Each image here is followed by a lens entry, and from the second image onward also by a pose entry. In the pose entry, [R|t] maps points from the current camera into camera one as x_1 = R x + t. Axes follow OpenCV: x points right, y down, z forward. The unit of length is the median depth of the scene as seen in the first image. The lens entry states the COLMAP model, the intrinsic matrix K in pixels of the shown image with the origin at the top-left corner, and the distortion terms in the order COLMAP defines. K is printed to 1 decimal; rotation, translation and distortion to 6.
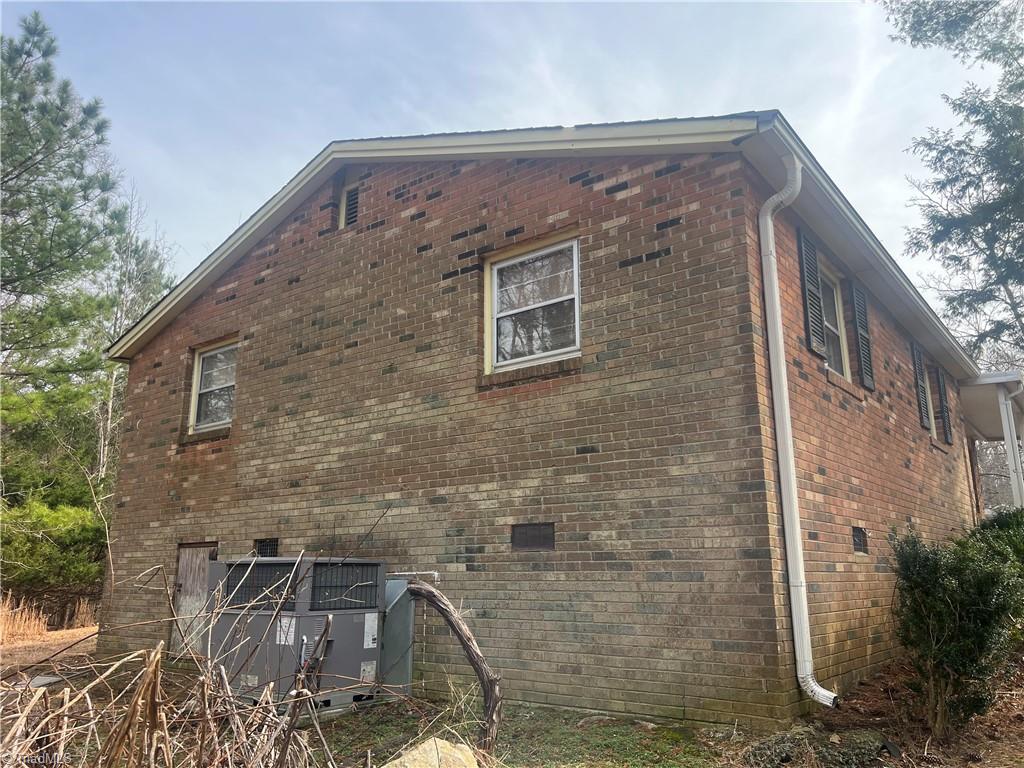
lens RADIAL K [[775.7, 0, 511.7], [0, 775.7, 382.4], [0, 0, 1]] dist [0.006311, -0.000091]
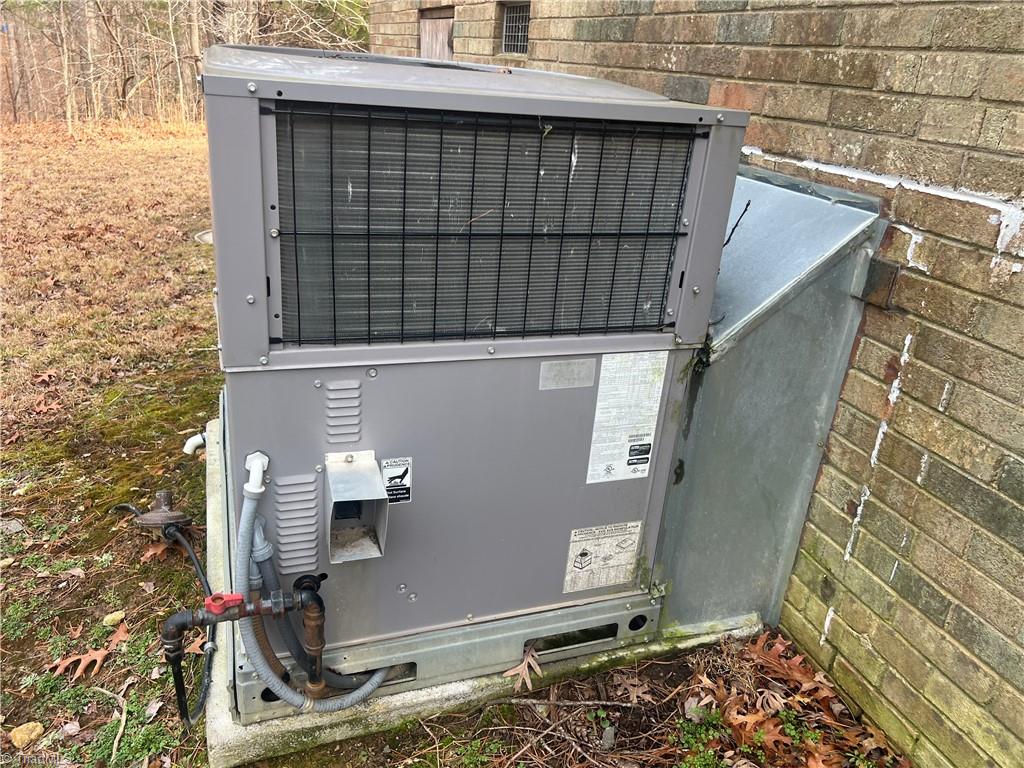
lens RADIAL K [[775.7, 0, 512.8], [0, 775.7, 382.4], [0, 0, 1]] dist [0.006311, -0.000091]
pose [[0.838475, 0.273225, -0.471495, -0.103489], [0.050451, 0.822586, 0.566398, 0.177398], [0.542599, -0.498698, 0.675934, 0.828200]]
